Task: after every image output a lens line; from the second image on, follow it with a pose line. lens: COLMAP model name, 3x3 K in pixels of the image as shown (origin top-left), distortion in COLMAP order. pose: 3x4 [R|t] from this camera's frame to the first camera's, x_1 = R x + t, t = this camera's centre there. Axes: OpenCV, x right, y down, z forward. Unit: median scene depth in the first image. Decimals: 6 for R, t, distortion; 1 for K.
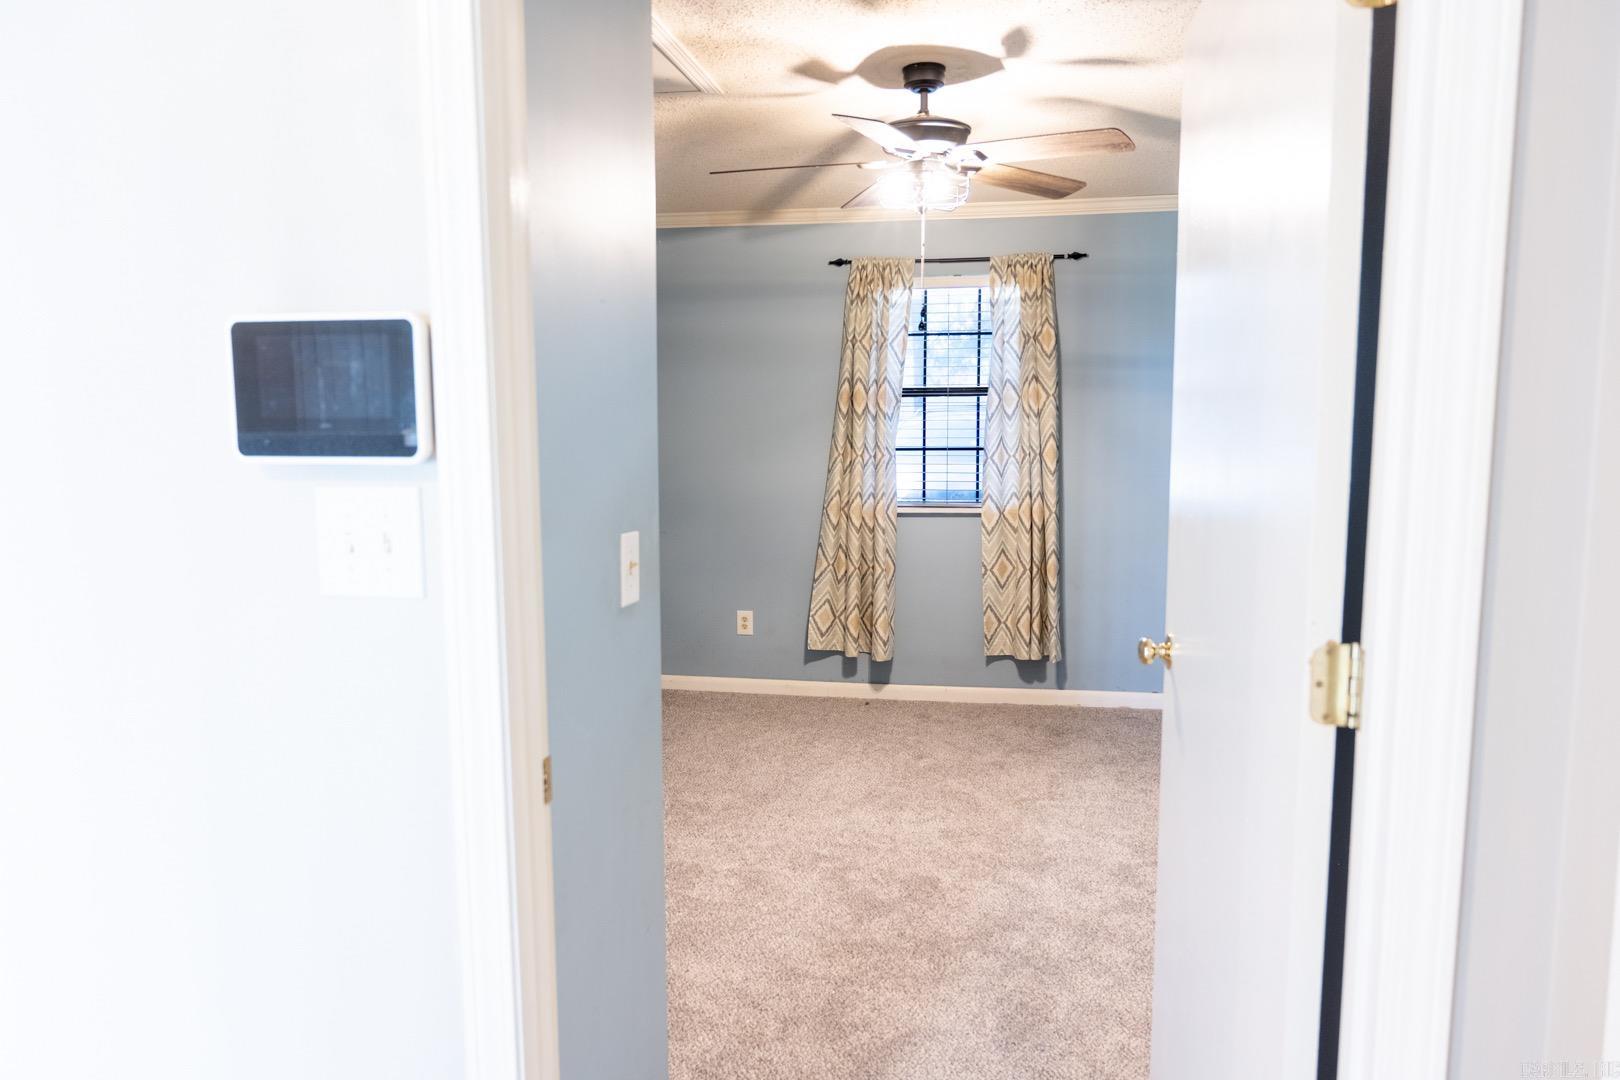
lens RADIAL K [[1084.8, 0, 824.5], [0, 1084.8, 539.1], [0, 0, 1]] dist [-0.006520, 0.001779]
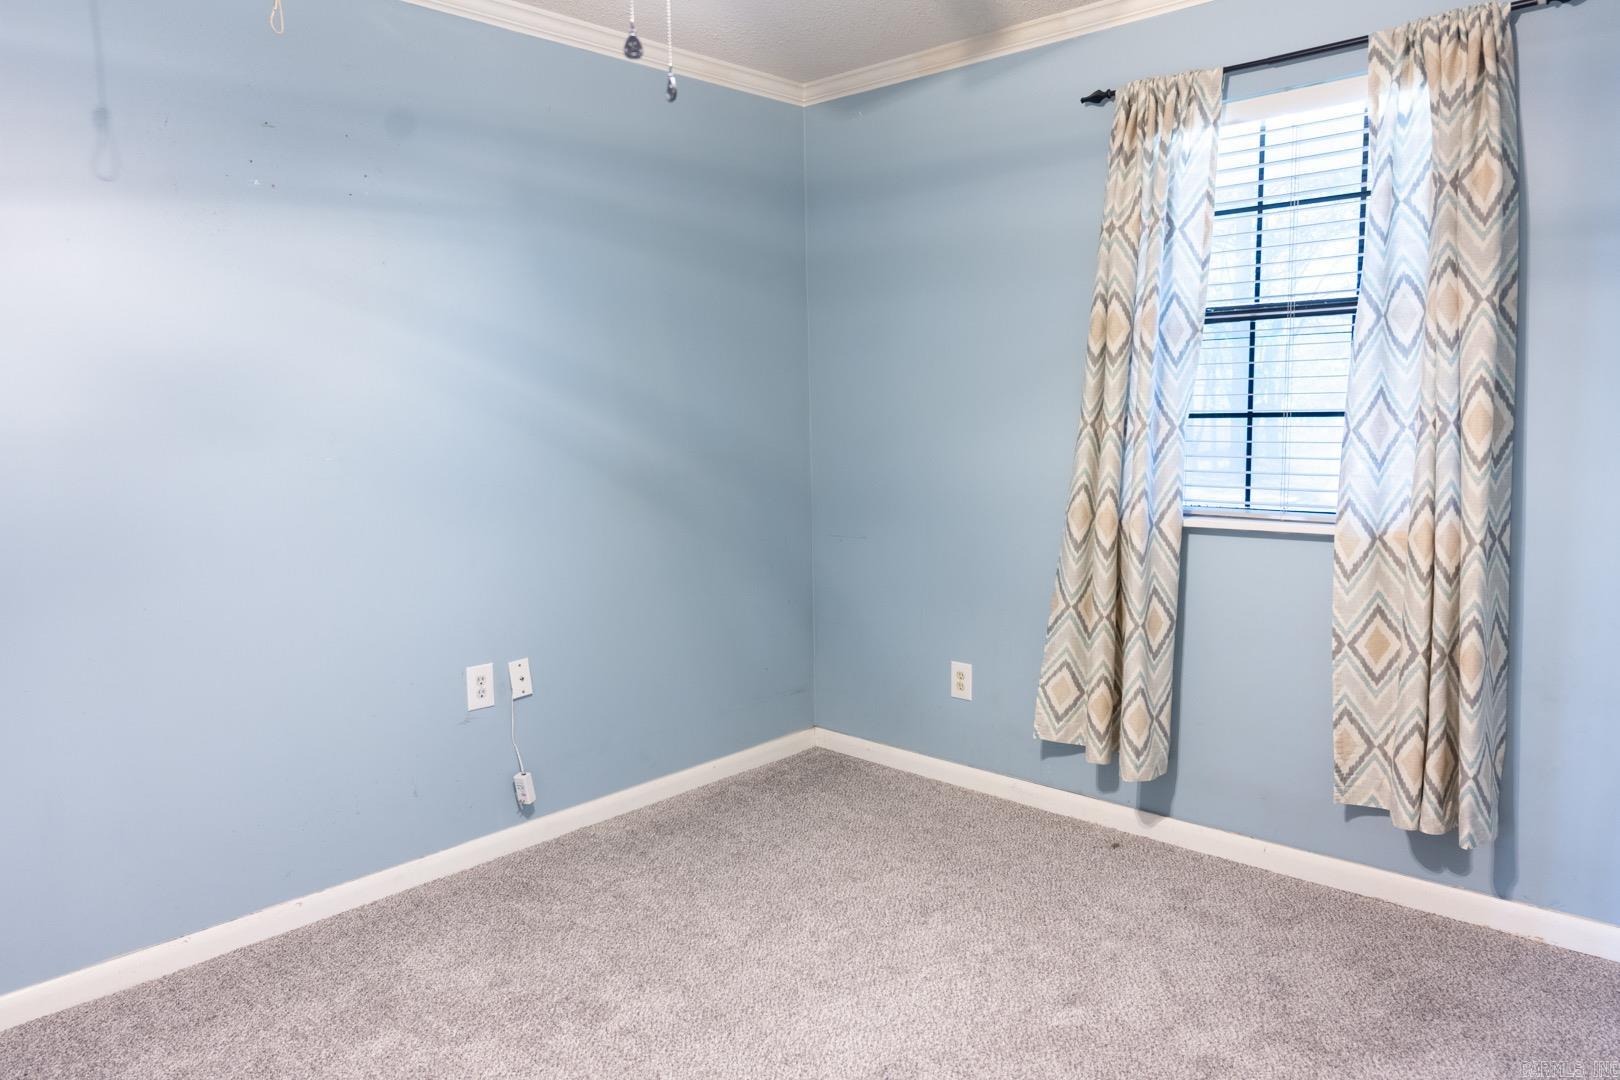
lens RADIAL K [[1084.8, 0, 824.5], [0, 1084.8, 539.1], [0, 0, 1]] dist [-0.006520, 0.001779]
pose [[0.837118, 0.055142, -0.544236, 0.225400], [-0.044060, 0.998471, 0.033394, -0.029169], [0.545245, -0.003976, 0.838267, 0.428758]]
